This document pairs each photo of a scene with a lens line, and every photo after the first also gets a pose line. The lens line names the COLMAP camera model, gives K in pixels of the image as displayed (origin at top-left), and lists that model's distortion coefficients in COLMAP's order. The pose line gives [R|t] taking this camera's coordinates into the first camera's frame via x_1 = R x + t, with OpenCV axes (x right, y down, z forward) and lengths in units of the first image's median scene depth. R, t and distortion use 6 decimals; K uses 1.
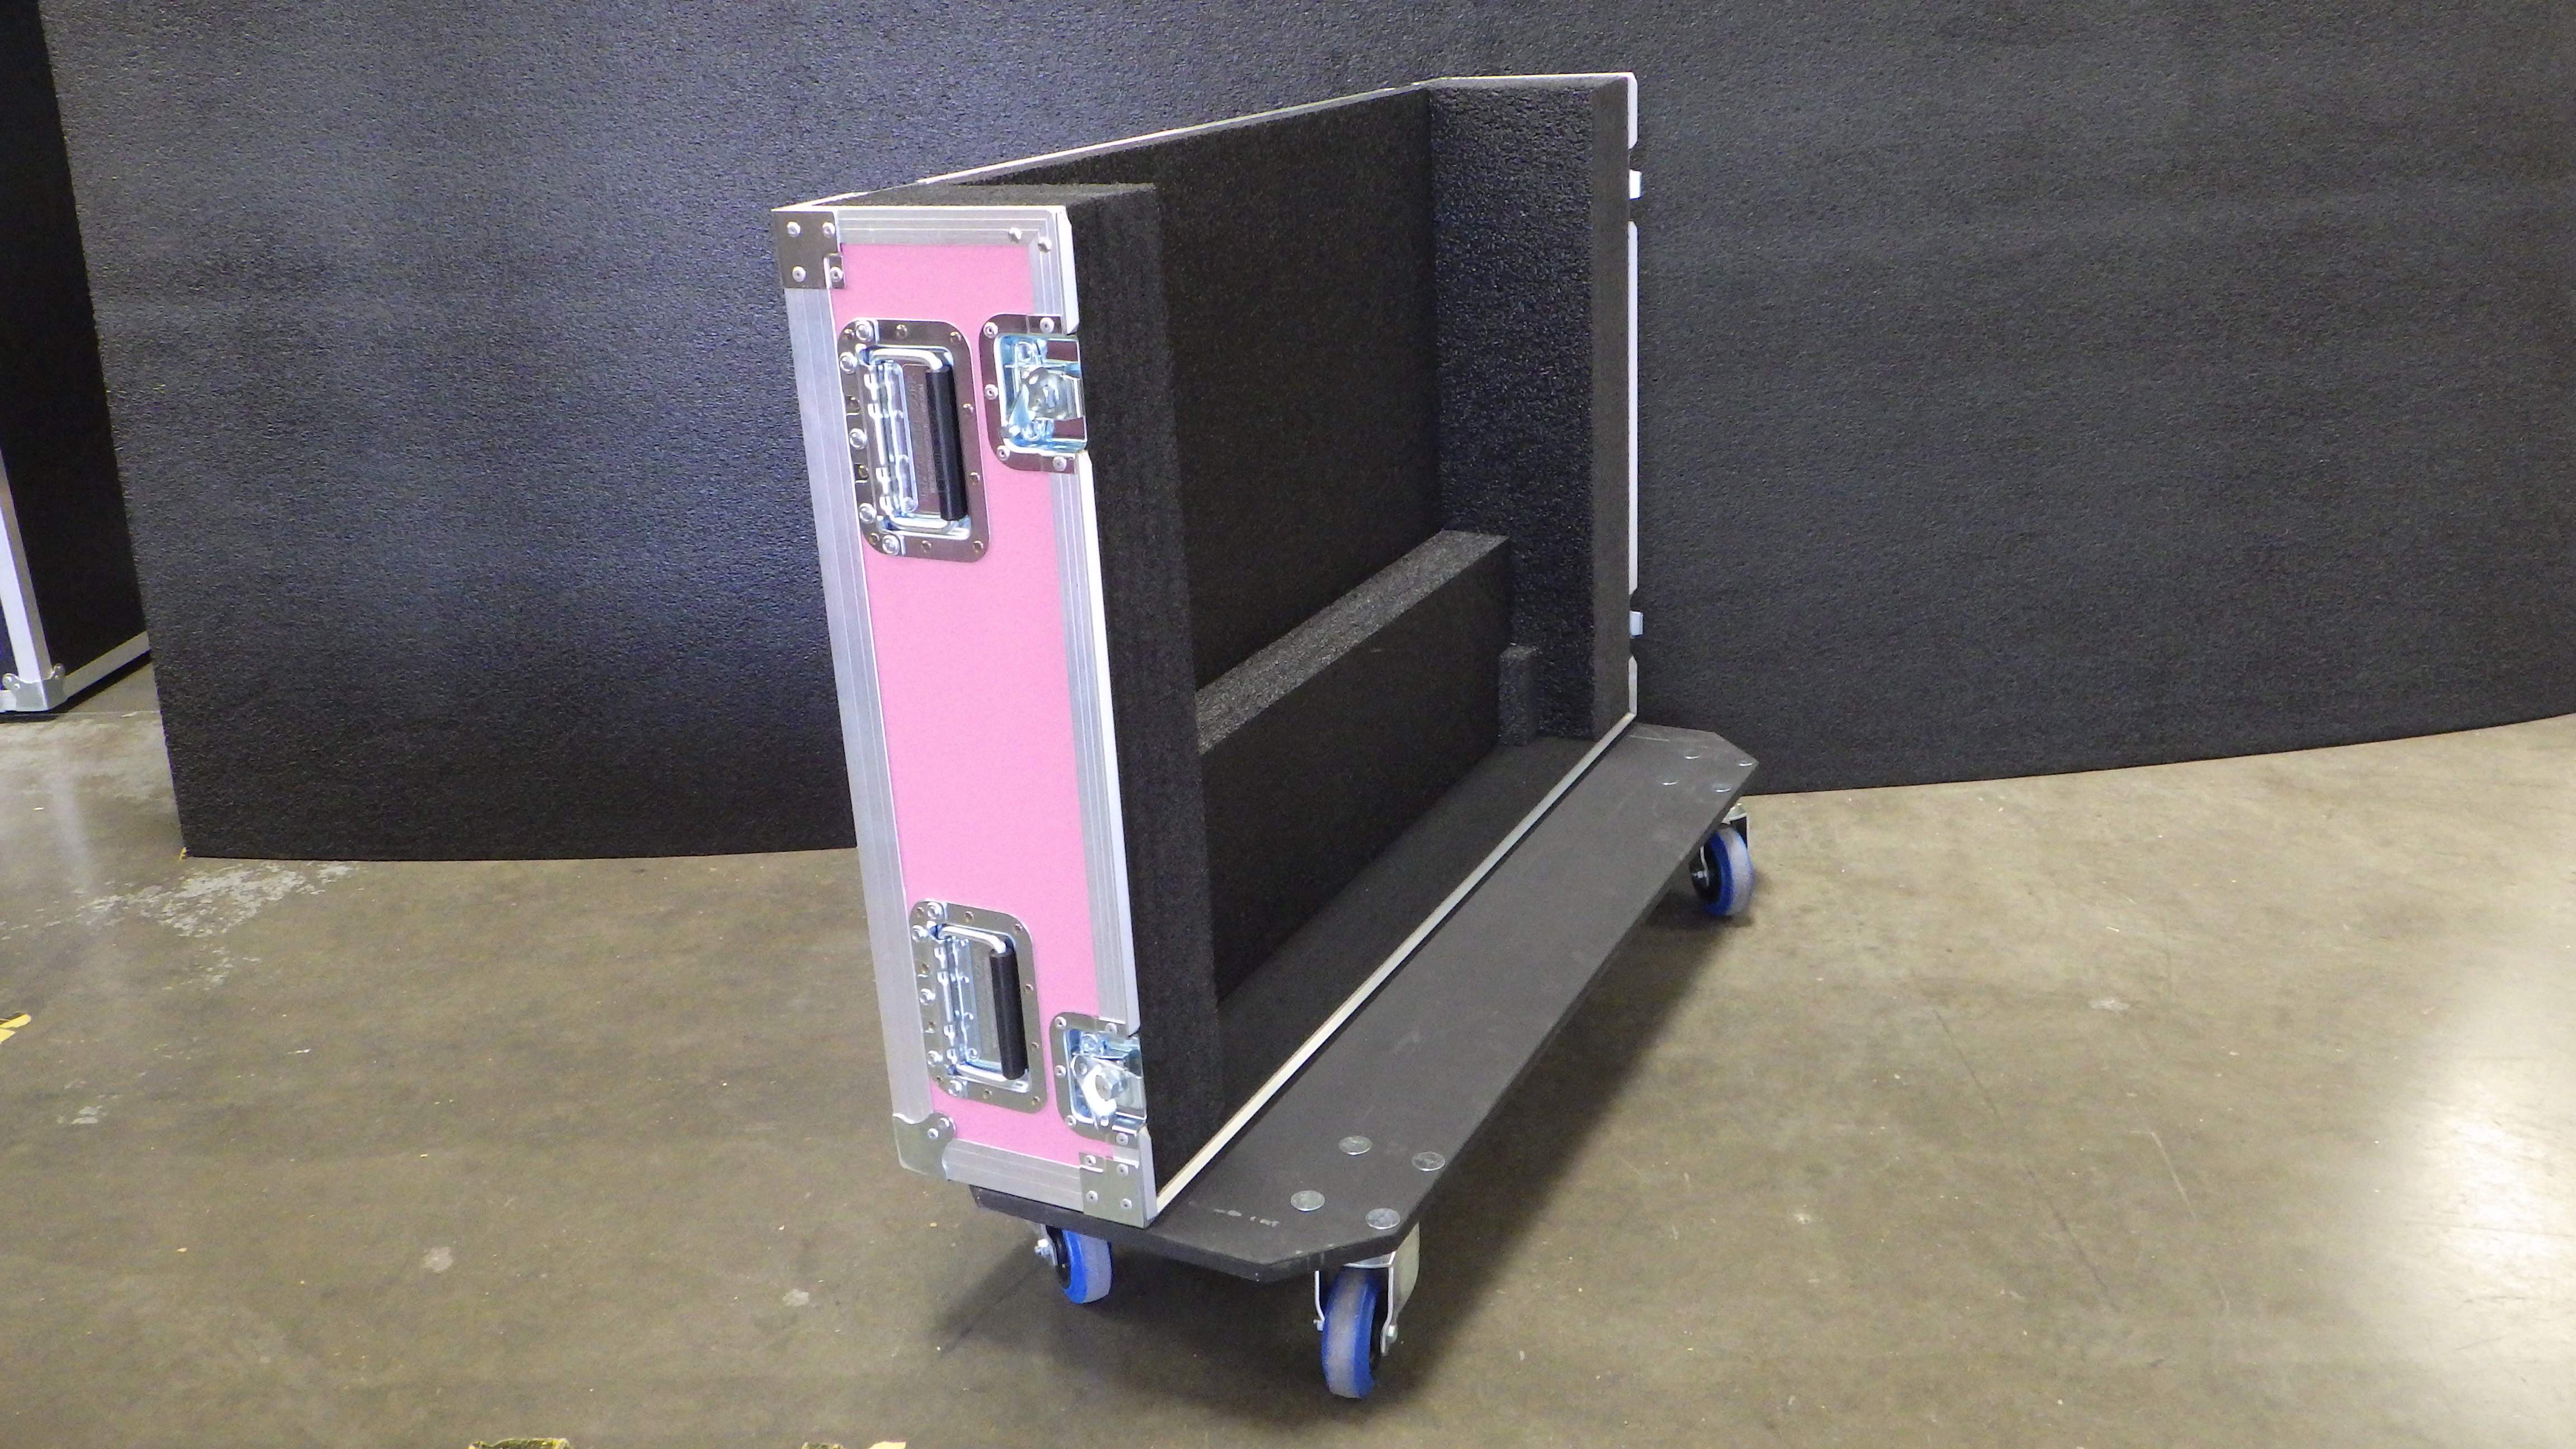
lens RADIAL K [[2151.5, 0, 1291.9], [0, 2151.5, 687.6], [0, 0, 1]] dist [-0.000262, 0.001074]
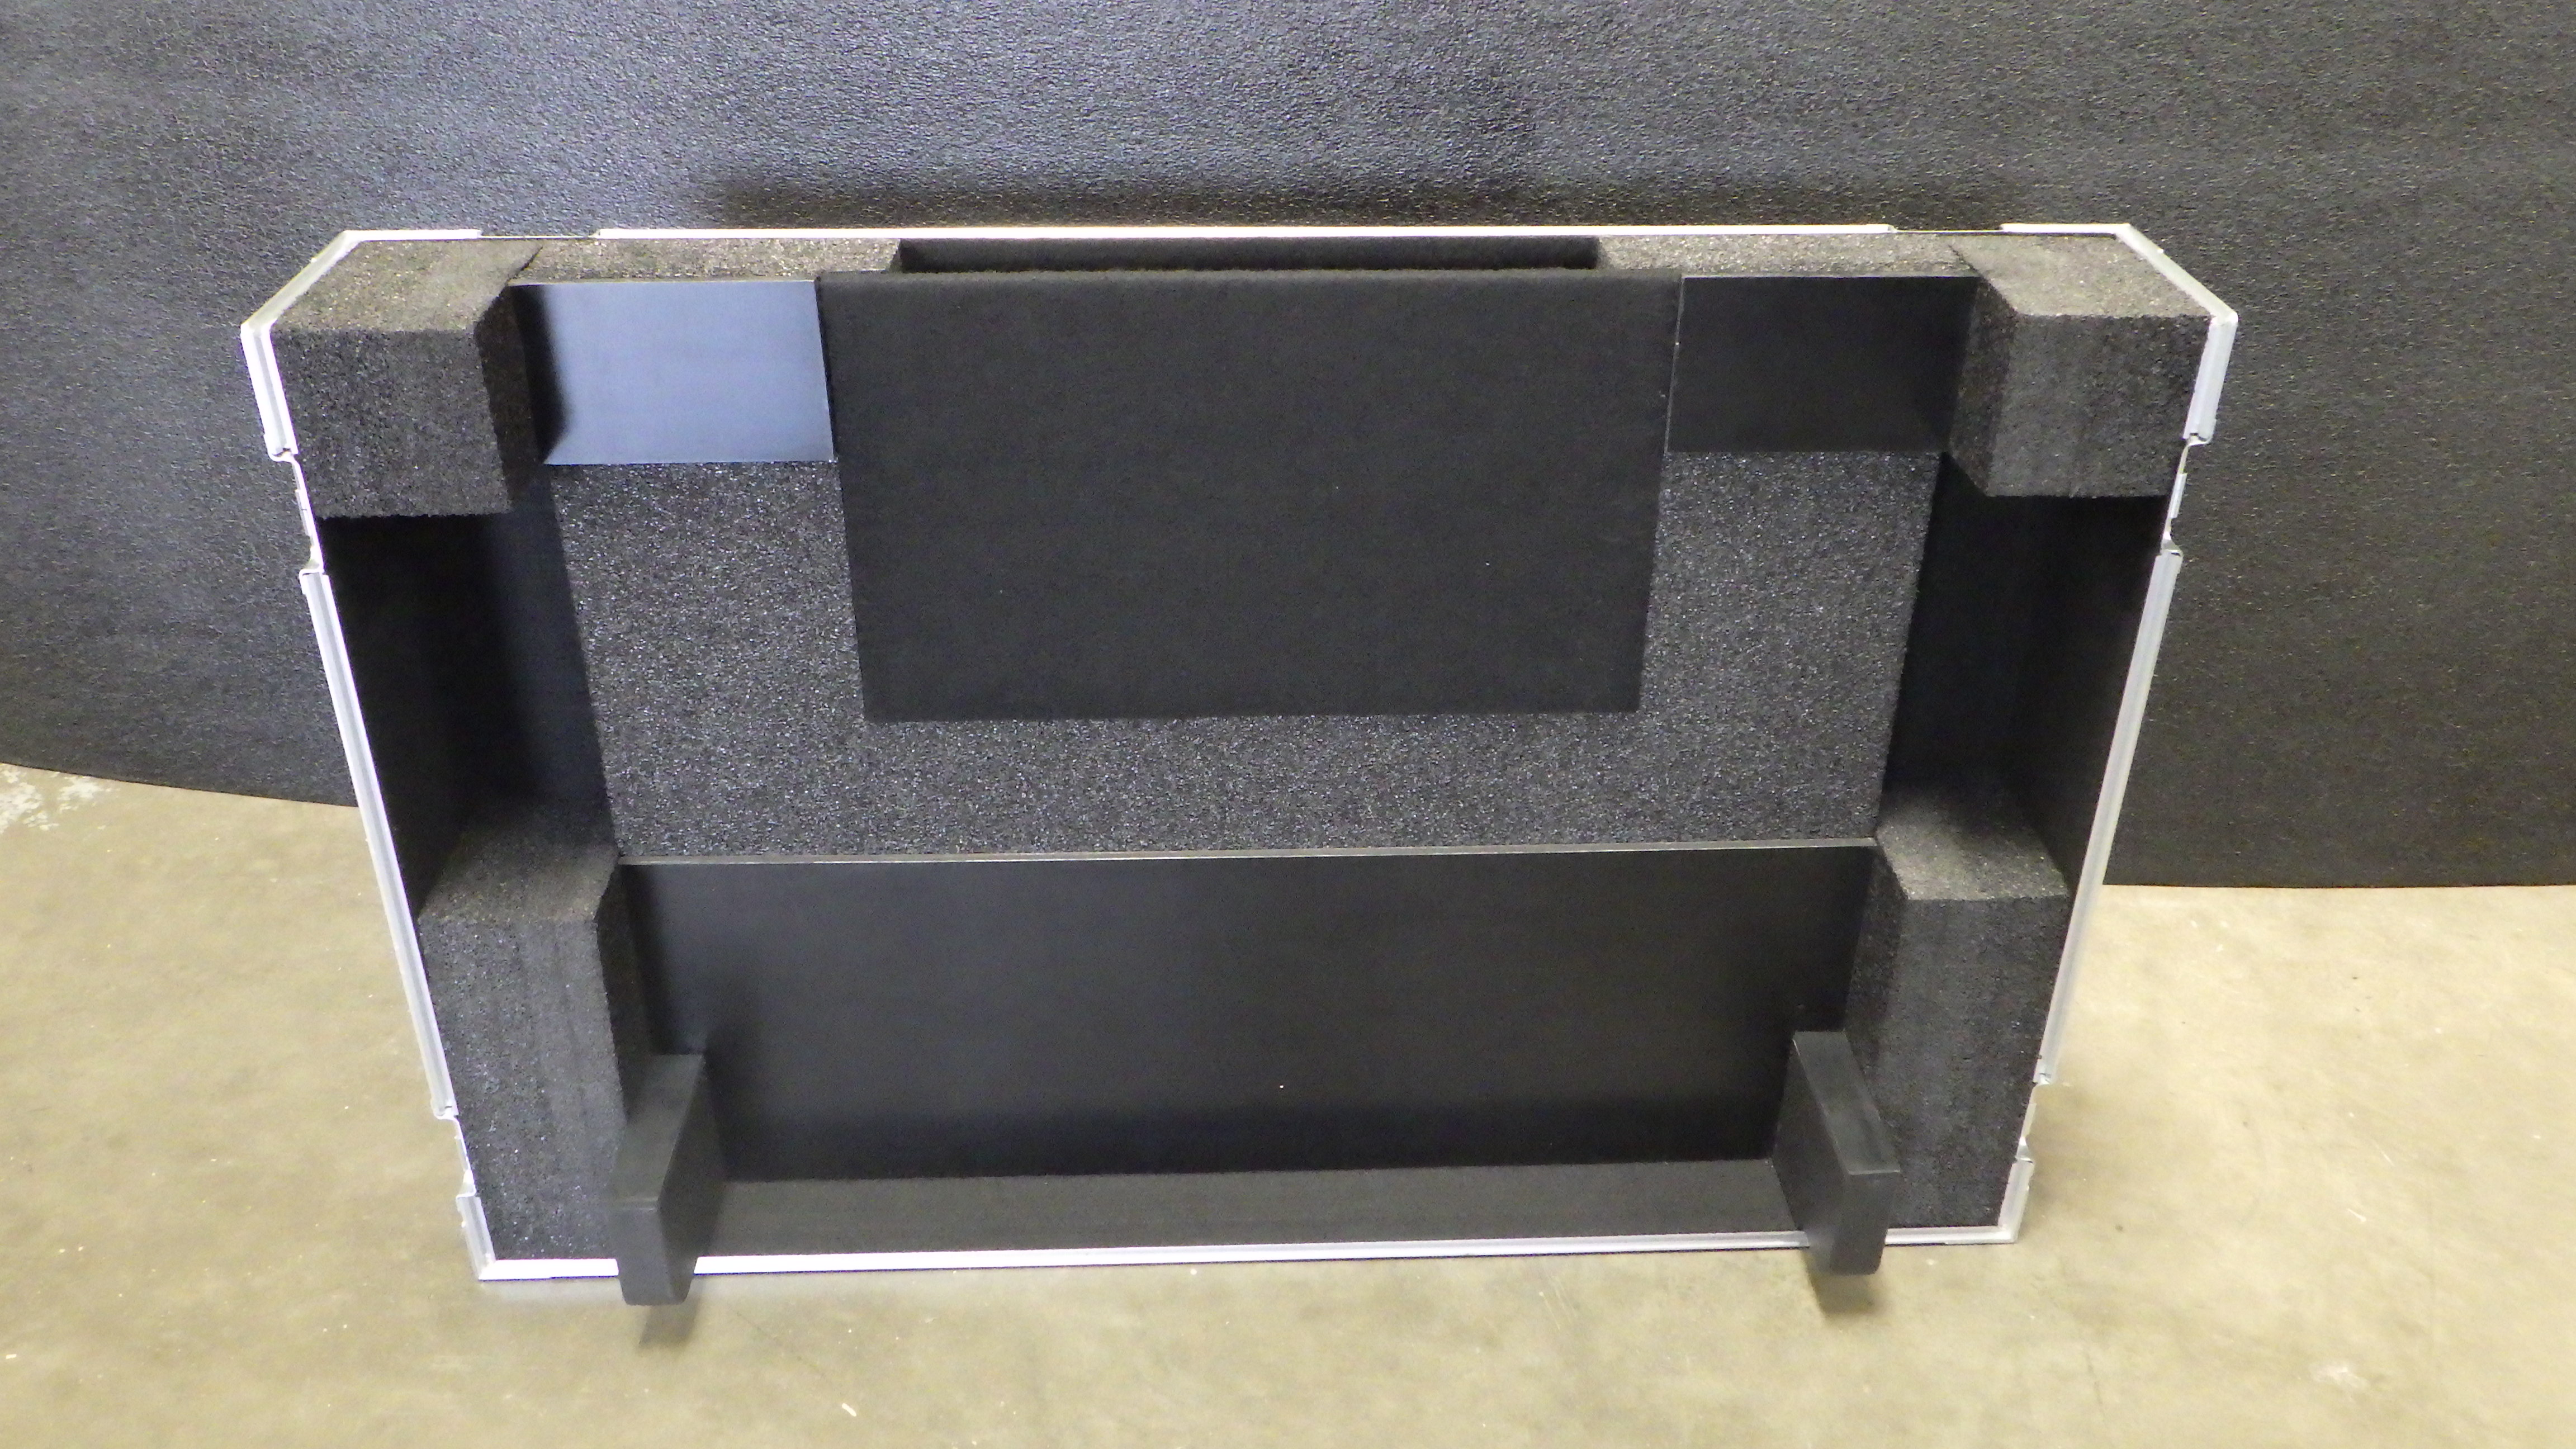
lens RADIAL K [[2151.5, 0, 1289.4], [0, 2151.5, 691.6], [0, 0, 1]] dist [-0.000262, 0.001074]
pose [[0.993005, 0.099217, -0.064015, 0.056583], [-0.084647, 0.976153, 0.199900, -0.171623], [0.082322, -0.193083, 0.977723, 0.302404]]
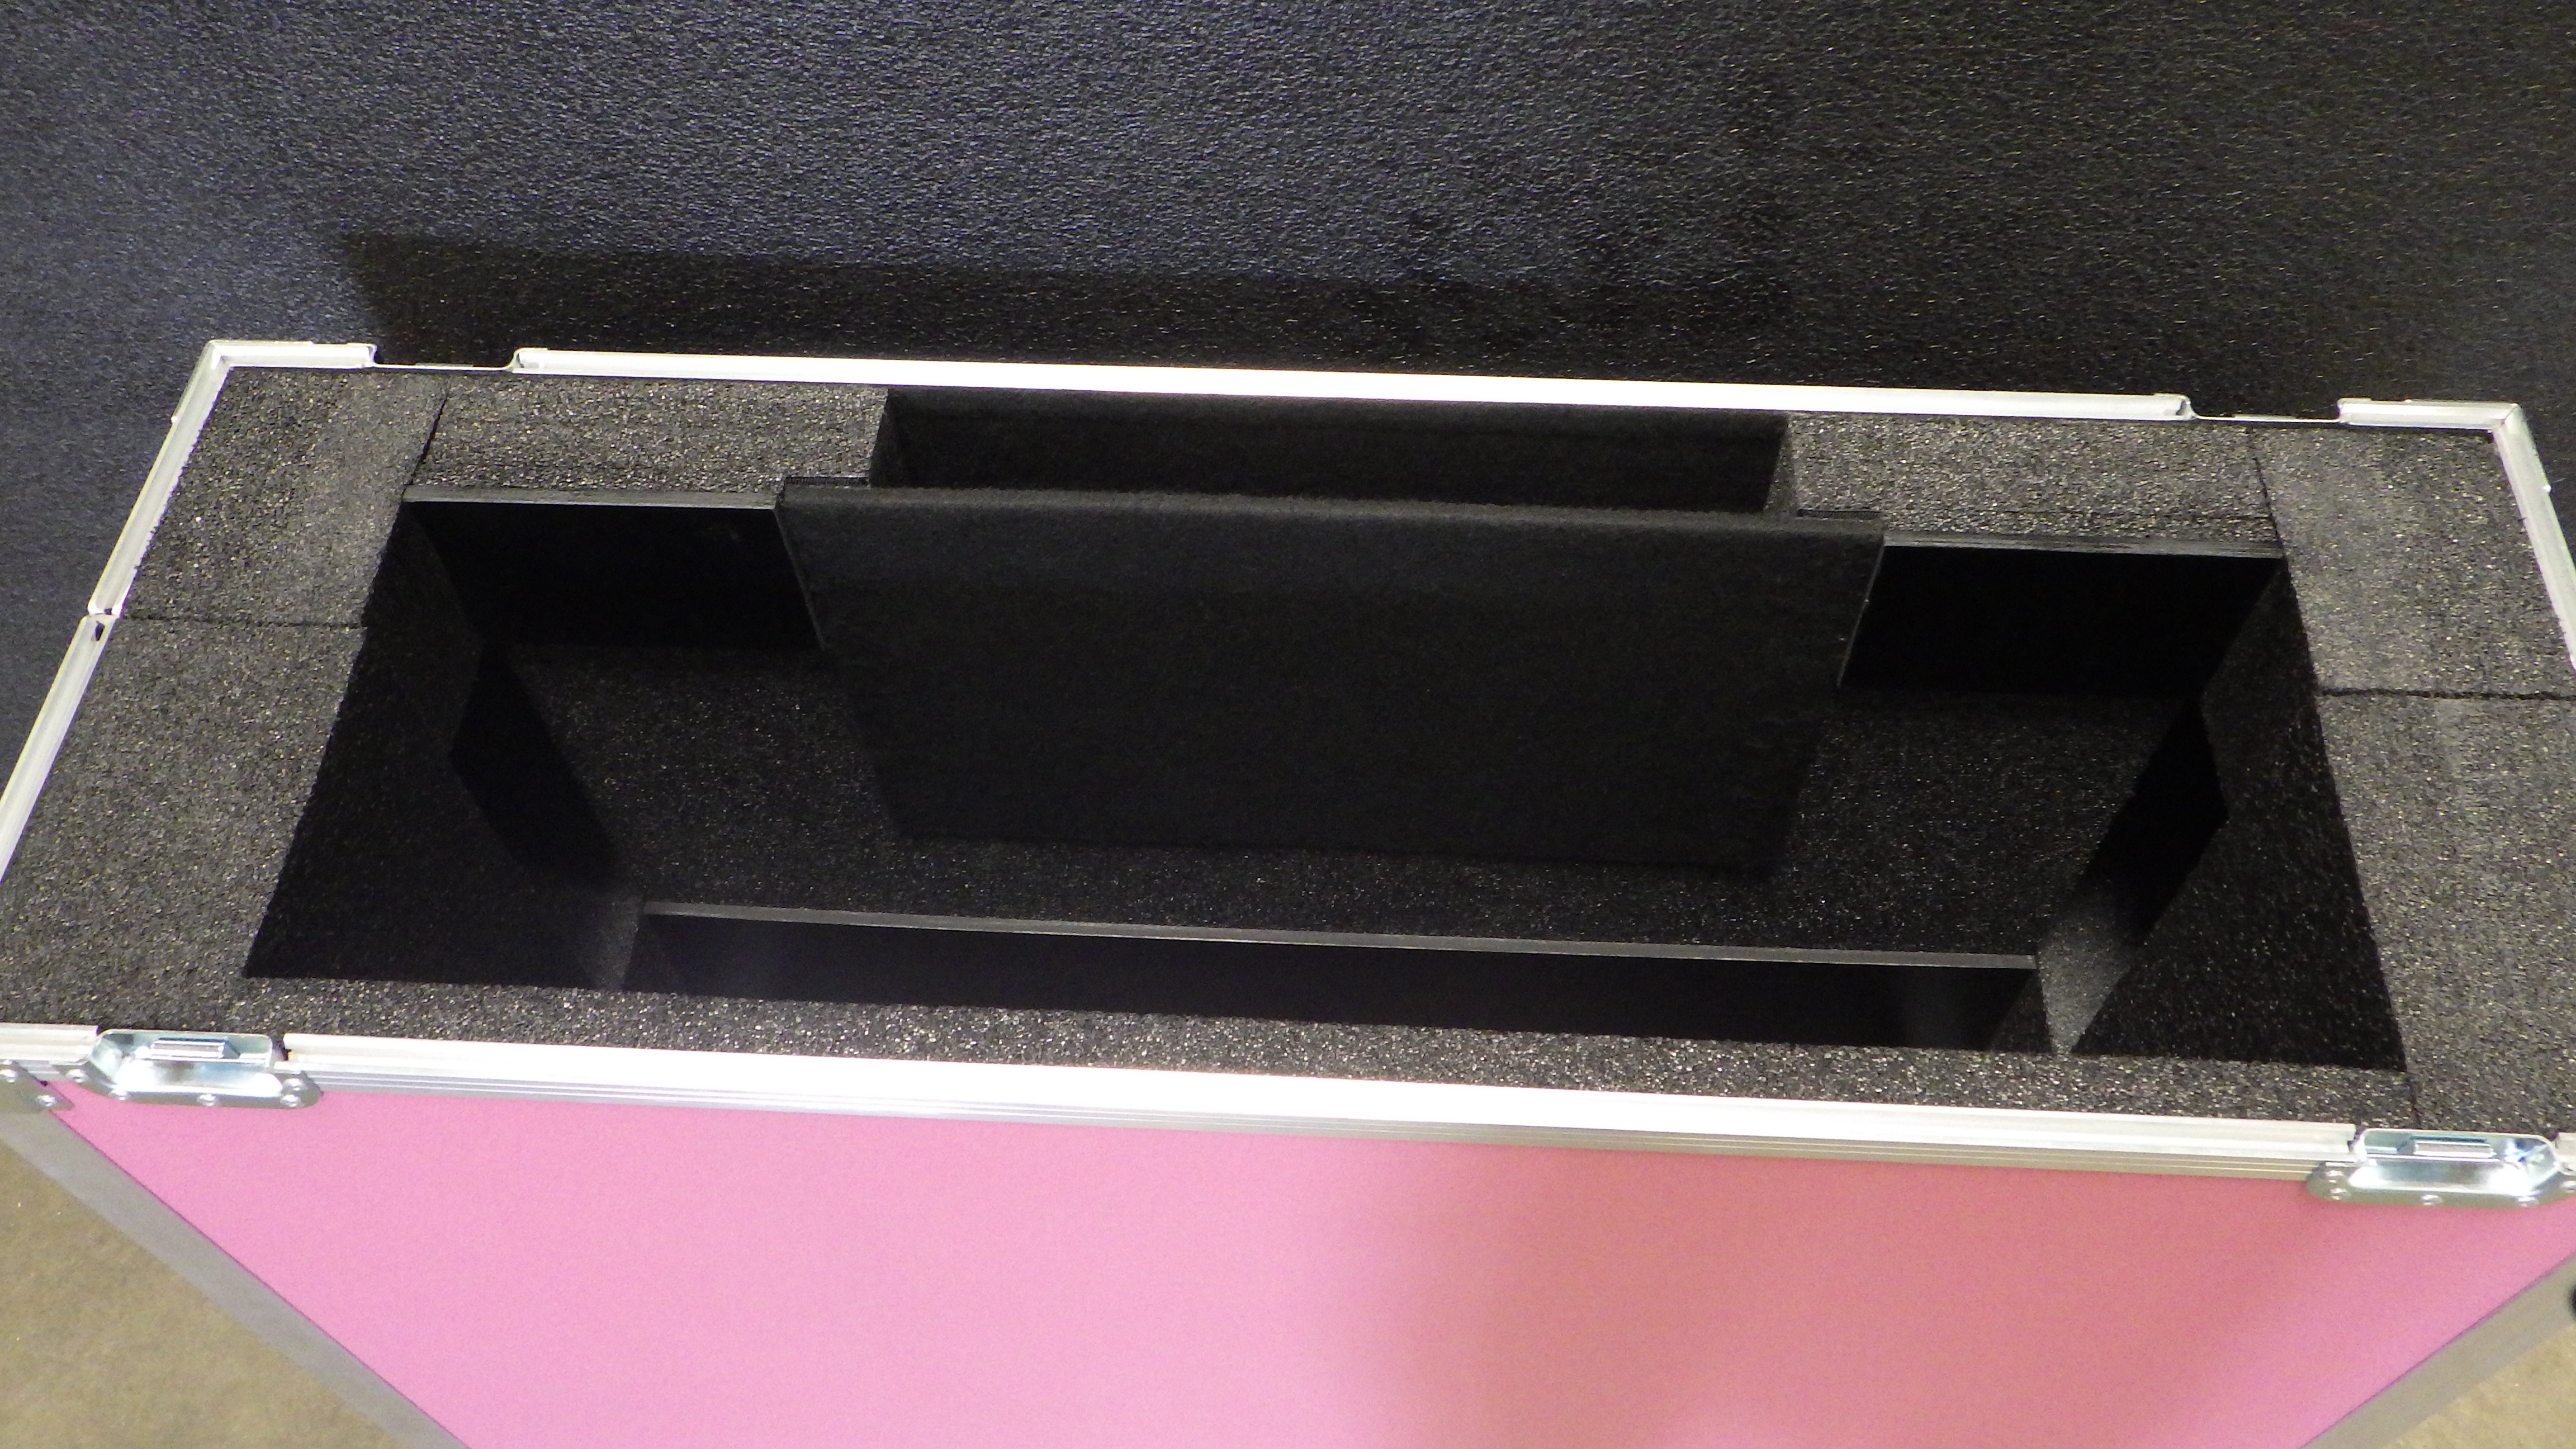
lens RADIAL K [[2151.5, 0, 1293.0], [0, 2151.5, 681.4], [0, 0, 1]] dist [-0.000262, 0.001074]
pose [[0.993023, 0.108981, -0.045040, 0.025358], [-0.061996, 0.807393, 0.586748, -0.499553], [0.100309, -0.579862, 0.808516, 0.591914]]
